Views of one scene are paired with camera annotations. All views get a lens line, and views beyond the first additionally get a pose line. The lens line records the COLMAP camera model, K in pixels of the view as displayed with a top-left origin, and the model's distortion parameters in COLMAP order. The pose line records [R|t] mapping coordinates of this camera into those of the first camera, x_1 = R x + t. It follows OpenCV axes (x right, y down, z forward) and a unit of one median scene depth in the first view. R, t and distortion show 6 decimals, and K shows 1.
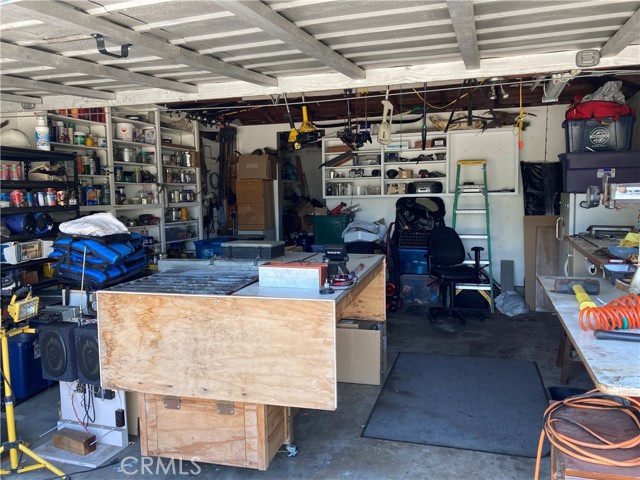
lens RADIAL K [[540.5, 0, 319.8], [0, 540.5, 240.3], [0, 0, 1]] dist [0.045540, -0.026420]
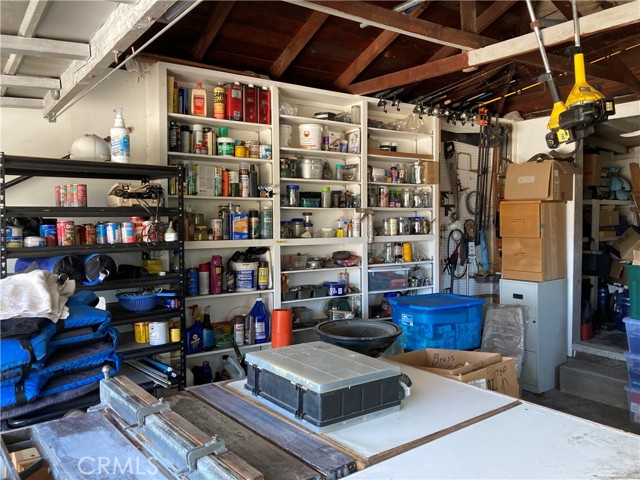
lens RADIAL K [[540.5, 0, 320.1], [0, 540.5, 242.9], [0, 0, 1]] dist [0.045540, -0.026420]
pose [[0.808347, 0.038808, -0.587426, 0.071583], [-0.059248, 0.998122, -0.015590, -0.046114], [0.585718, 0.047406, 0.809127, 0.407642]]
